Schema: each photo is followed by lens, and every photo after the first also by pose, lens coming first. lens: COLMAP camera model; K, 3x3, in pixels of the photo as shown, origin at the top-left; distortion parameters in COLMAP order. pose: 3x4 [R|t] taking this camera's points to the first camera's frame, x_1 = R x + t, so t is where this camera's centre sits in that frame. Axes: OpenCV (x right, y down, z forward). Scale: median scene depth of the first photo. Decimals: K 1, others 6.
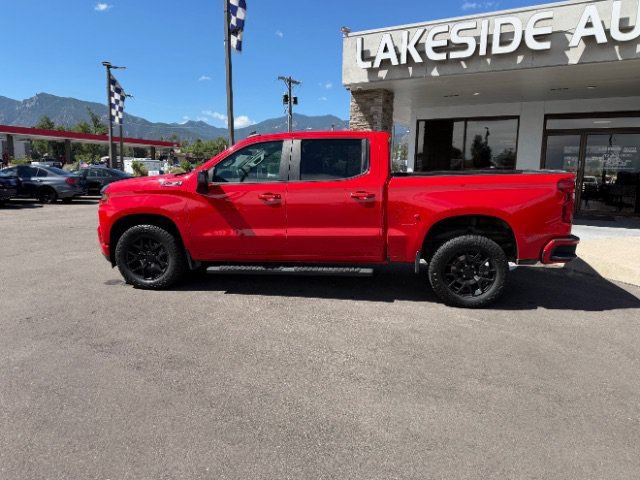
lens RADIAL K [[452.0, 0, 316.1], [0, 452.0, 241.1], [0, 0, 1]] dist [0.028592, -0.040771]
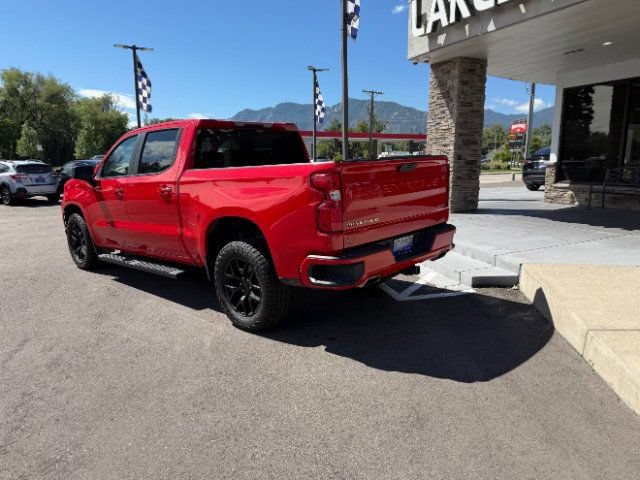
lens RADIAL K [[452.0, 0, 315.9], [0, 452.0, 245.7], [0, 0, 1]] dist [0.028592, -0.040771]
pose [[0.825917, 0.074868, -0.558798, 0.492878], [-0.059338, 0.997182, 0.045900, -0.026833], [0.560660, -0.004752, 0.828033, 0.222775]]
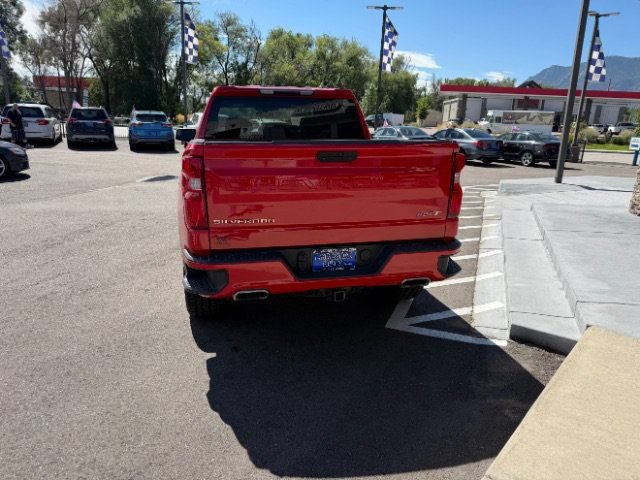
lens RADIAL K [[452.0, 0, 318.2], [0, 452.0, 242.8], [0, 0, 1]] dist [0.028592, -0.040771]
pose [[0.367302, 0.236385, -0.899562, 0.607728], [-0.166244, 0.968276, 0.186562, -0.083224], [0.915124, 0.081023, 0.394947, 0.490963]]
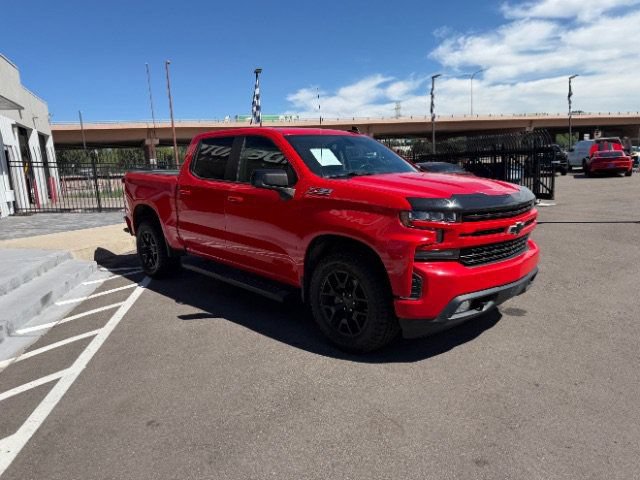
lens RADIAL K [[452.0, 0, 314.6], [0, 452.0, 237.5], [0, 0, 1]] dist [0.028592, -0.040771]
pose [[-0.783764, -0.083748, 0.615386, -0.416067], [0.128152, 0.947734, 0.292194, -0.190487], [-0.607693, 0.307874, -0.732068, 1.118209]]
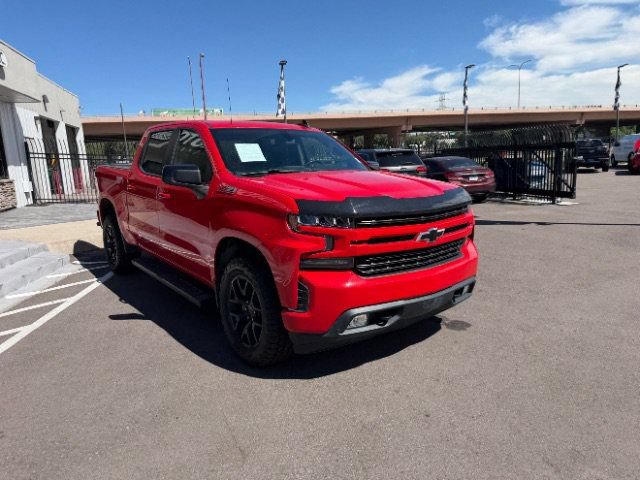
lens RADIAL K [[452.0, 0, 315.8], [0, 452.0, 238.4], [0, 0, 1]] dist [0.028592, -0.040771]
pose [[-0.724757, -0.111983, 0.679844, -0.483568], [0.132666, 0.945560, 0.297182, -0.174349], [-0.676112, 0.305576, -0.670444, 1.017950]]
